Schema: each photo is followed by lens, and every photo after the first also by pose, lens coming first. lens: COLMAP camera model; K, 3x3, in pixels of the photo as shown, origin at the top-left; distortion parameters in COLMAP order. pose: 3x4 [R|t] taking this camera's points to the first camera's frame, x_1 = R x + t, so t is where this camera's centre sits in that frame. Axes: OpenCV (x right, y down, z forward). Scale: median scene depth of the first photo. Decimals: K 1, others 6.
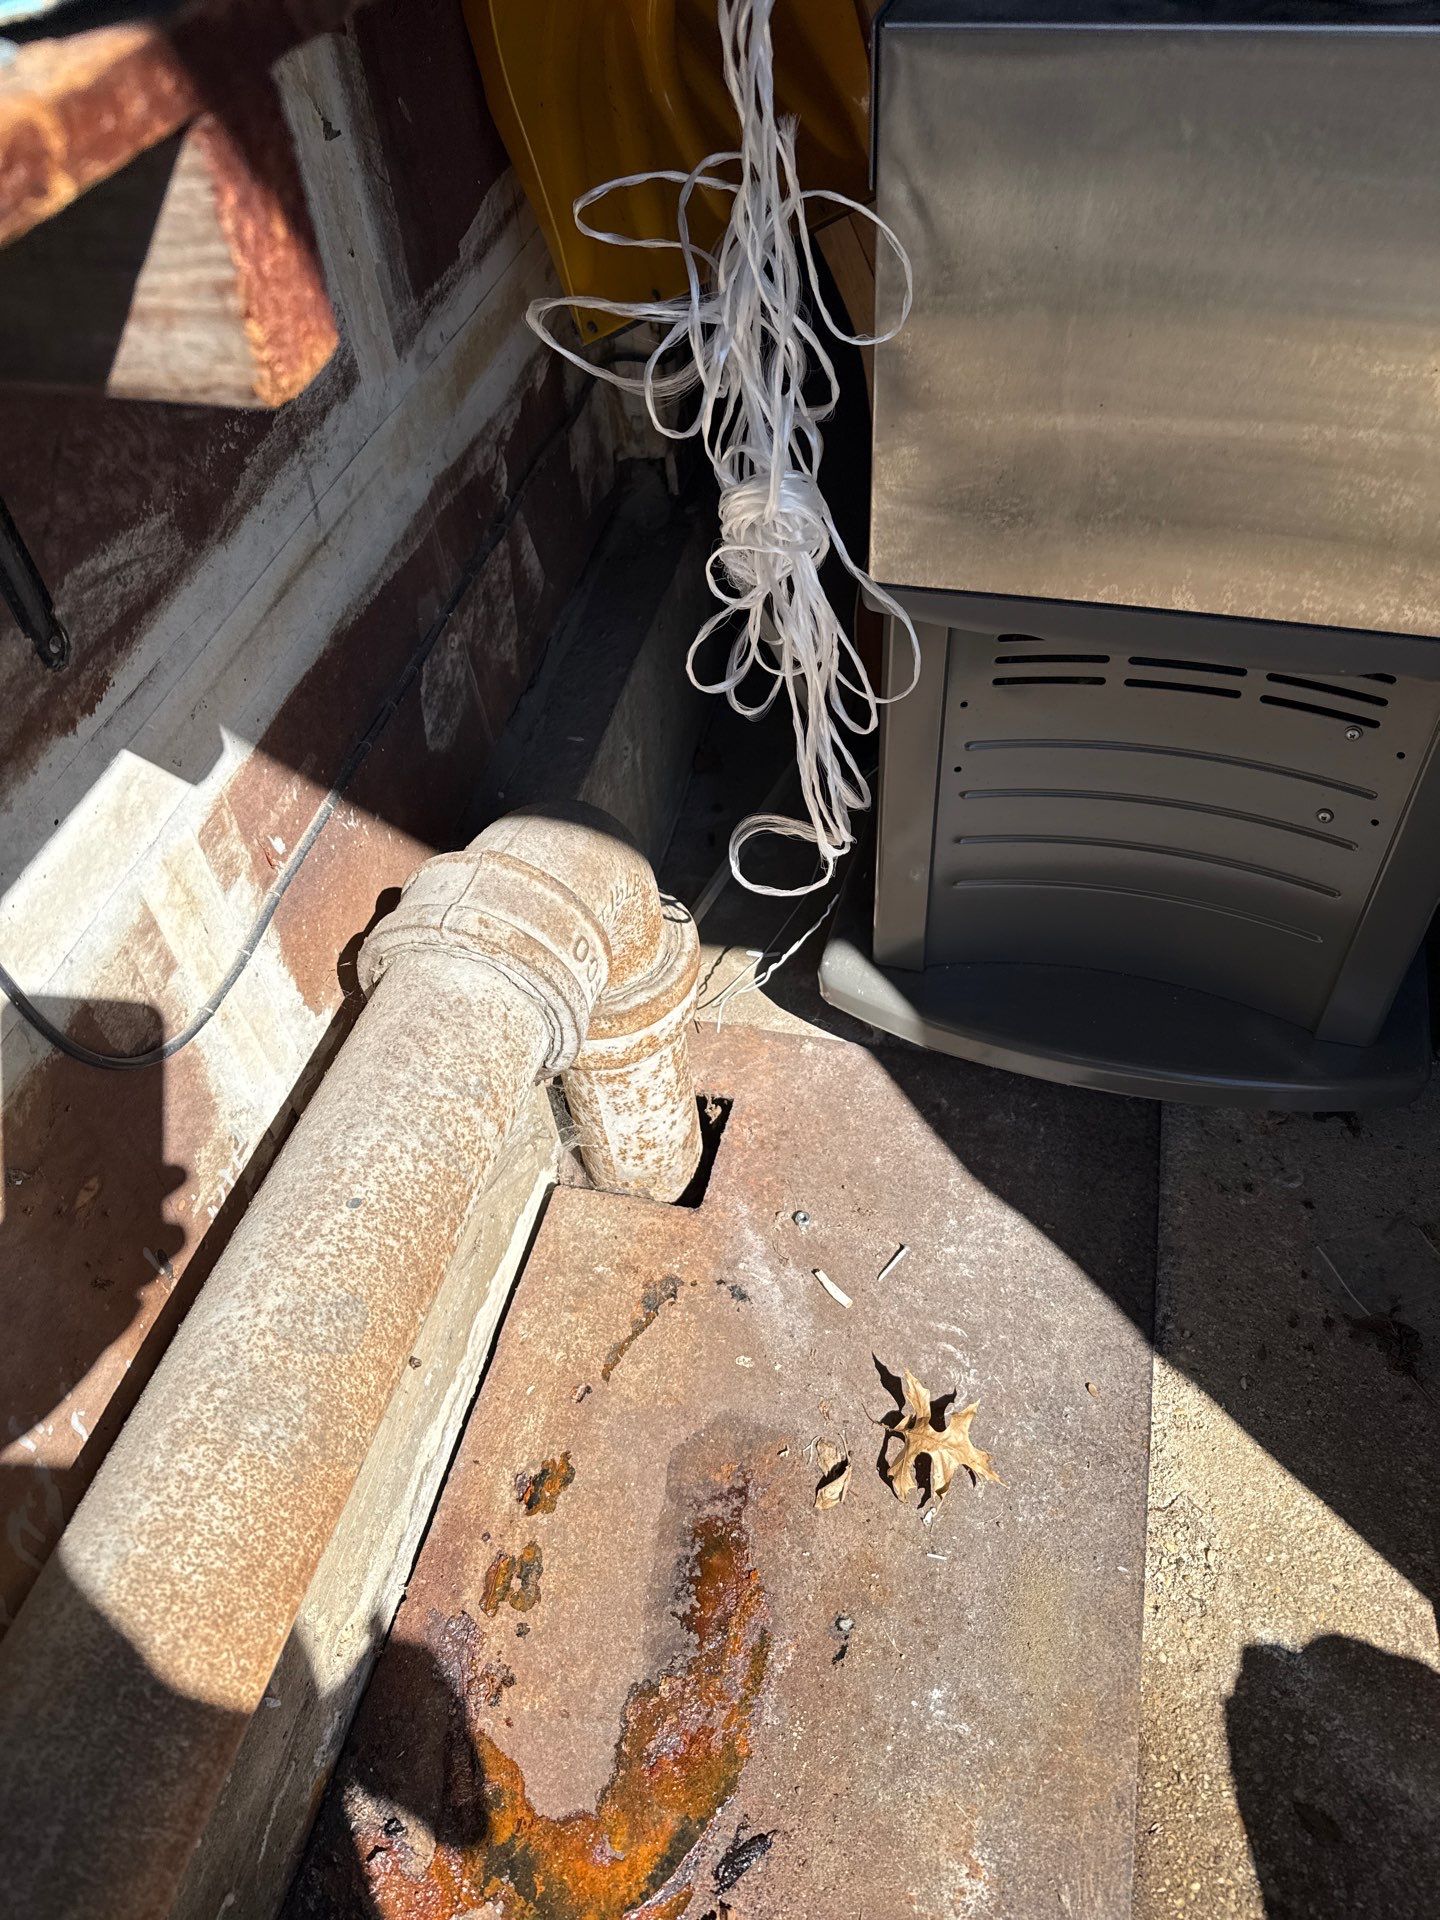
lens RADIAL K [[1417.0, 0, 732.1], [0, 1417.0, 1005.0], [0, 0, 1]] dist [0.015497, -0.000233]
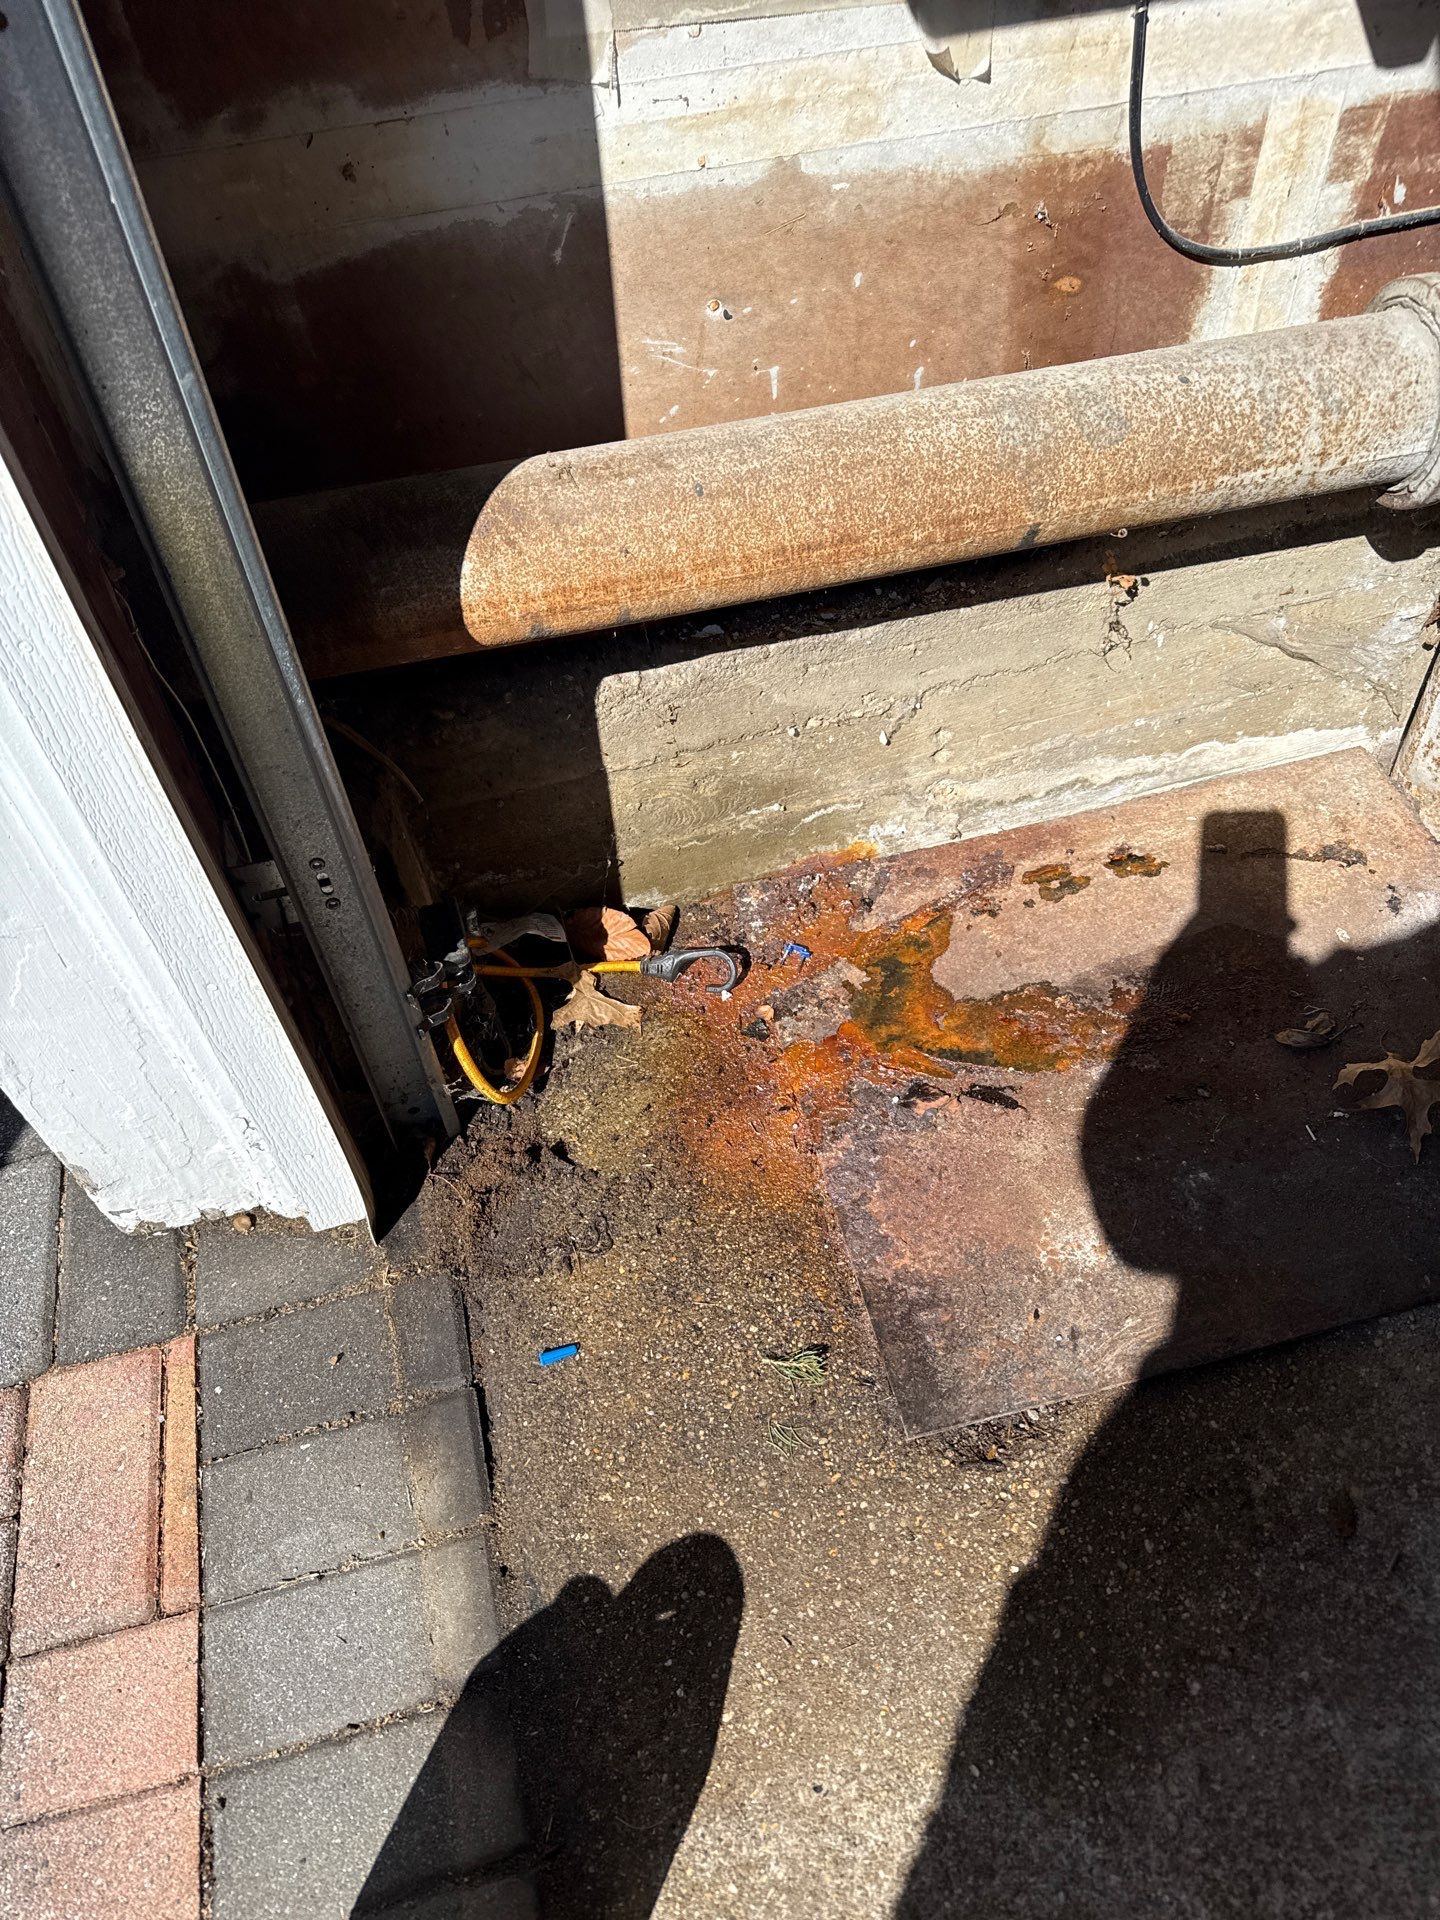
lens RADIAL K [[1417.0, 0, 717.3], [0, 1417.0, 959.3], [0, 0, 1]] dist [0.015497, -0.000233]
pose [[0.458223, 0.716968, -0.525346, 0.453363], [-0.650784, 0.673199, 0.351117, 0.243498], [0.605402, 0.180996, 0.775067, -0.114084]]
